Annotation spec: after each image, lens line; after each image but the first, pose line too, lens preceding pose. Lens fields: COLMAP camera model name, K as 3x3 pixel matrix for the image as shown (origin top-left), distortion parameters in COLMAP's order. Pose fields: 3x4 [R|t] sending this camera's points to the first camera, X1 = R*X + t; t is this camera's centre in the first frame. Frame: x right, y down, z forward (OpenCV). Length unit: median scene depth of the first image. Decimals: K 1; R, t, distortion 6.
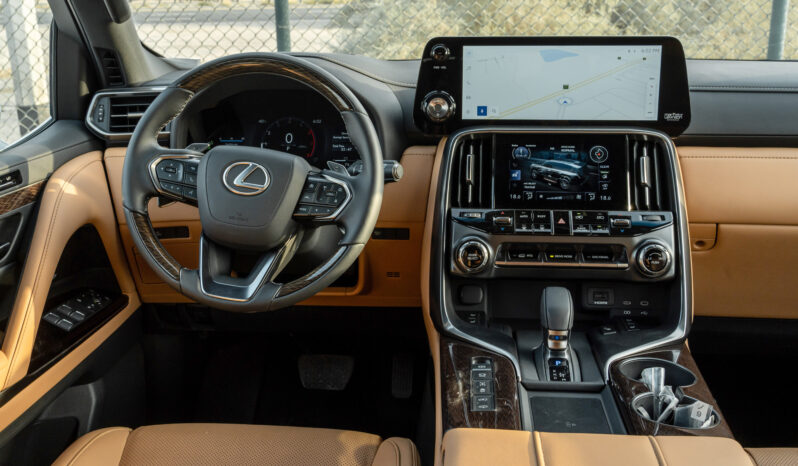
lens RADIAL K [[845.7, 0, 396.6], [0, 845.7, 234.4], [0, 0, 1]] dist [-0.005935, 0.000000]
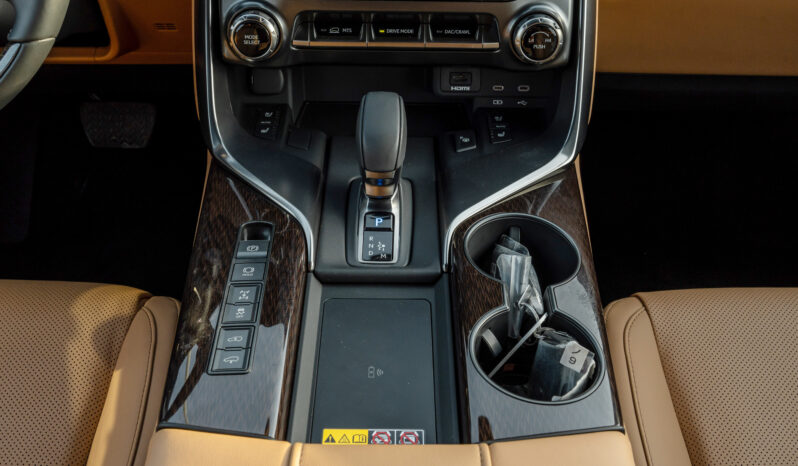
lens RADIAL K [[845.7, 0, 404.0], [0, 845.7, 234.2], [0, 0, 1]] dist [-0.005935, 0.000000]
pose [[0.994072, -0.042893, 0.099902, 0.131742], [-0.004128, 0.903333, 0.428920, -0.109575], [-0.108642, -0.426790, 0.897801, 0.369660]]
